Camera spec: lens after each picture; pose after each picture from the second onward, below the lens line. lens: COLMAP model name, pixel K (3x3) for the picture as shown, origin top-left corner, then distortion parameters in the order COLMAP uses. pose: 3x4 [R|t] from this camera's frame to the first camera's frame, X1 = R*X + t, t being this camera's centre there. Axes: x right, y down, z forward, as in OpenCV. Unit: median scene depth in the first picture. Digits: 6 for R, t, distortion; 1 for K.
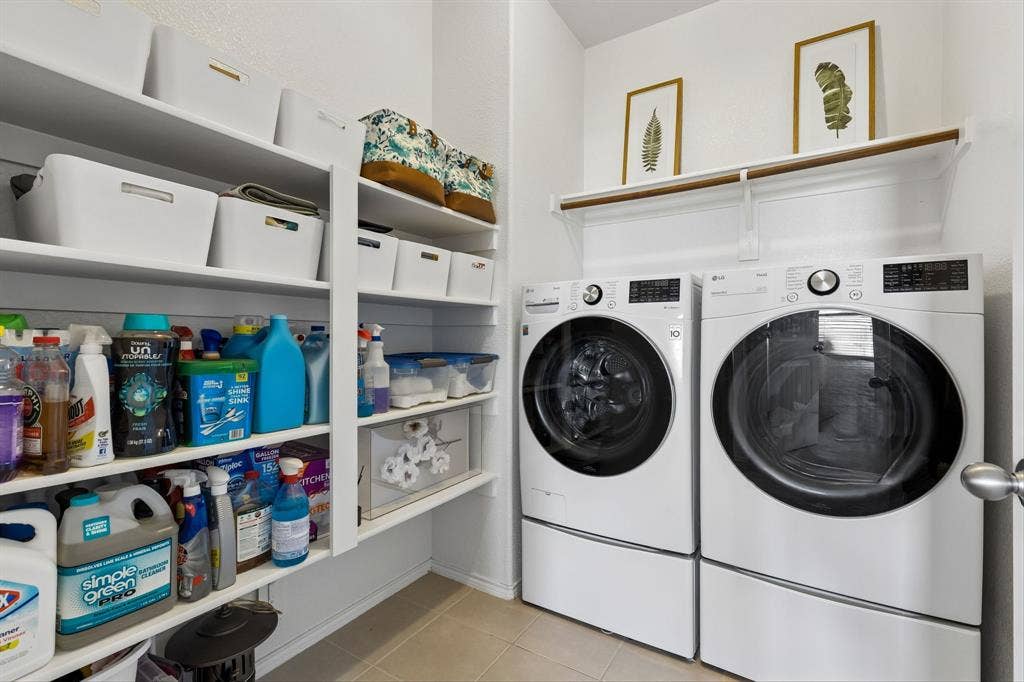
lens RADIAL K [[465.8, 0, 510.4], [0, 465.8, 341.8], [0, 0, 1]] dist [0.005727, -0.000260]
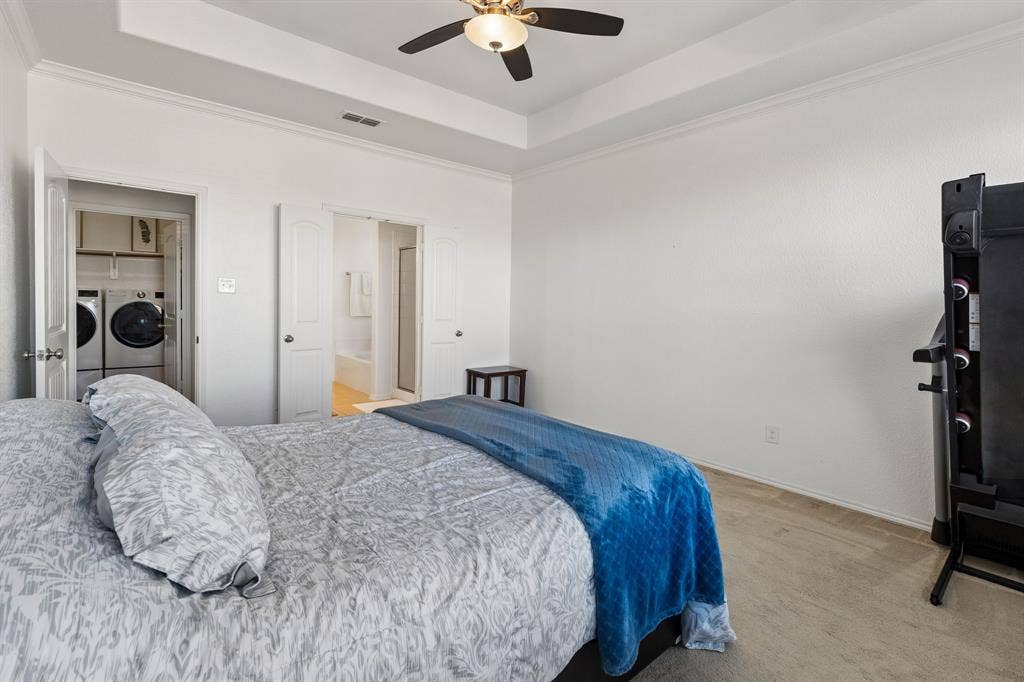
lens RADIAL K [[465.8, 0, 513.6], [0, 465.8, 299.0], [0, 0, 1]] dist [0.005727, -0.000260]
pose [[0.307769, -0.003563, 0.951454, -2.020454], [-0.001040, 0.999991, 0.004082, -0.087289], [-0.951460, -0.002246, 0.307763, -3.056434]]
